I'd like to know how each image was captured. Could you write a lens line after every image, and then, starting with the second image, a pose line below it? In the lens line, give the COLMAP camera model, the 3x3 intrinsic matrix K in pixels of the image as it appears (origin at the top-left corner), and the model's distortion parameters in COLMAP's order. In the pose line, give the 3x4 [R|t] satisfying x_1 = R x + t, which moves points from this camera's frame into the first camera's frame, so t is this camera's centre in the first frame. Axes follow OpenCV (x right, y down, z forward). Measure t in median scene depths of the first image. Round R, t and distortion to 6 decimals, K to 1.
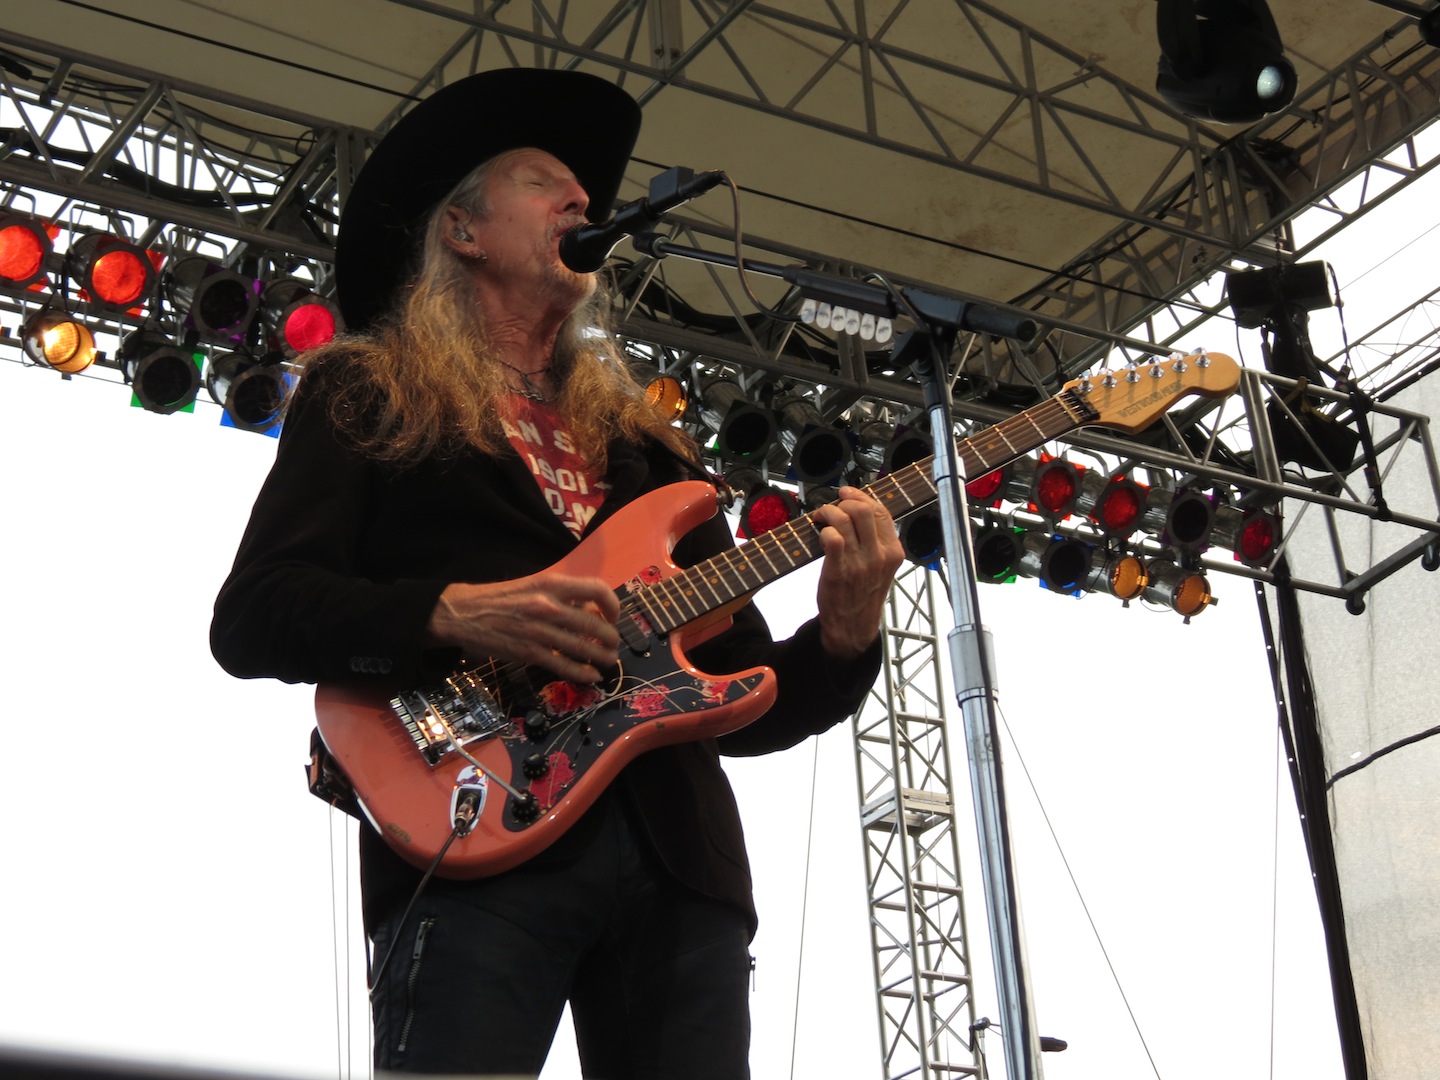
lens RADIAL K [[3133.7, 0, 720.0], [0, 3133.7, 540.0], [0, 0, 1]] dist [0.022695, -0.313847]
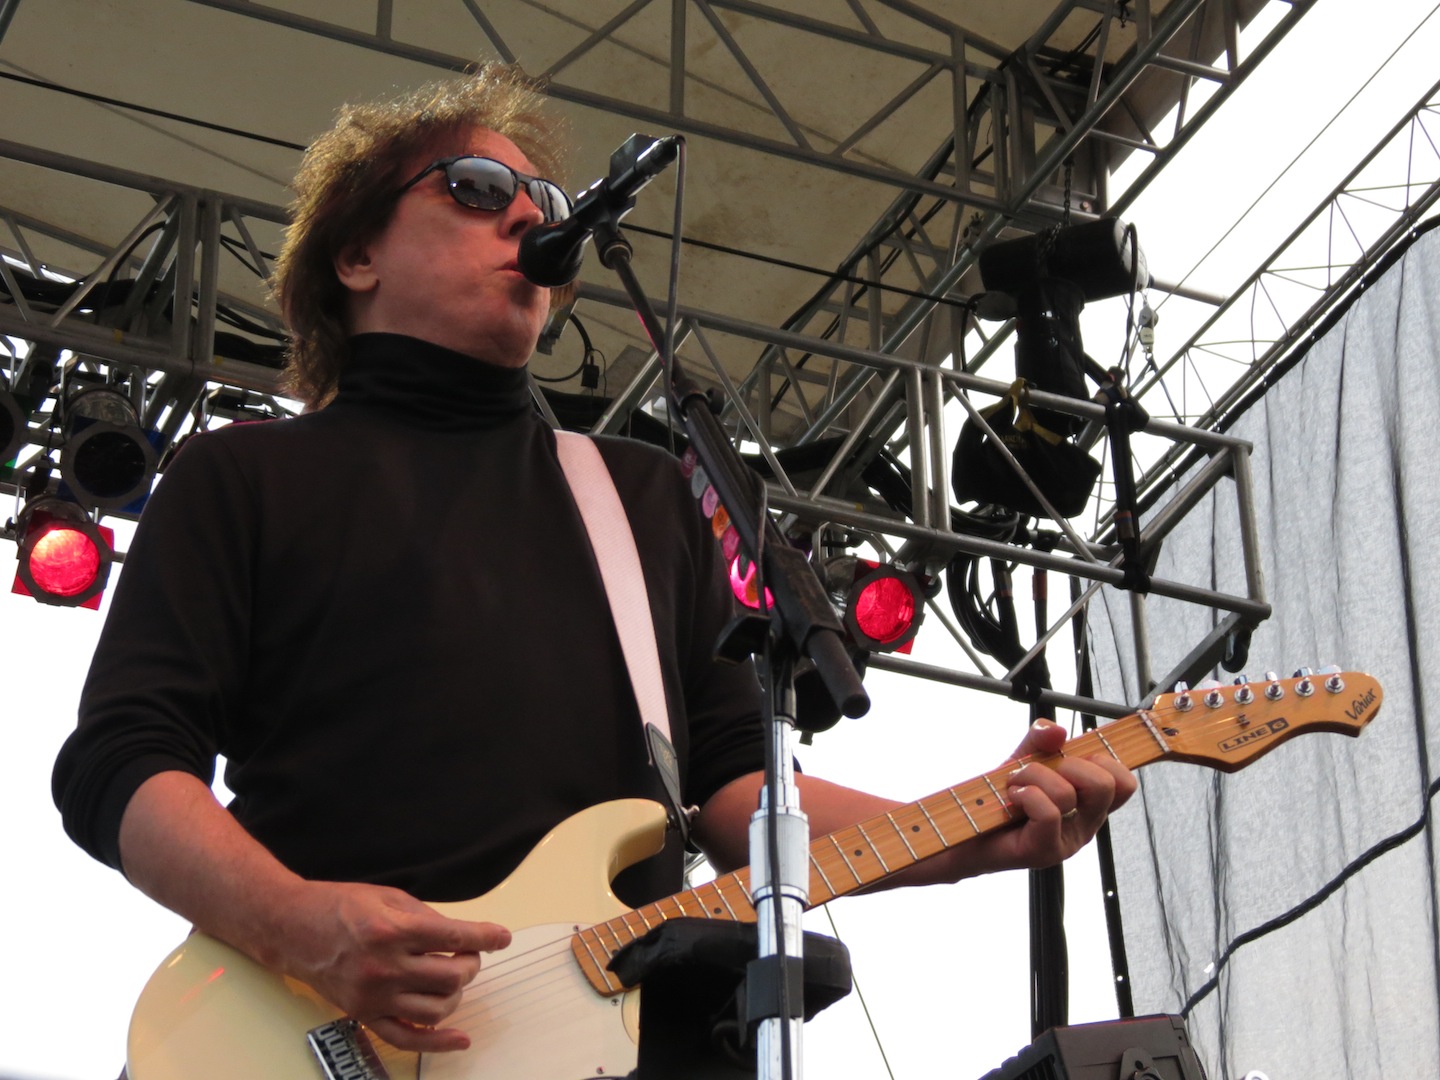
lens RADIAL K [[4041.8, 0, 720.0], [0, 4041.8, 540.0], [0, 0, 1]] dist [-0.430849, 1.663864]
pose [[0.989170, -0.019305, -0.145500, 0.224657], [0.007404, 0.996613, -0.081897, 0.046479], [0.146588, 0.079933, 0.985963, 0.151060]]
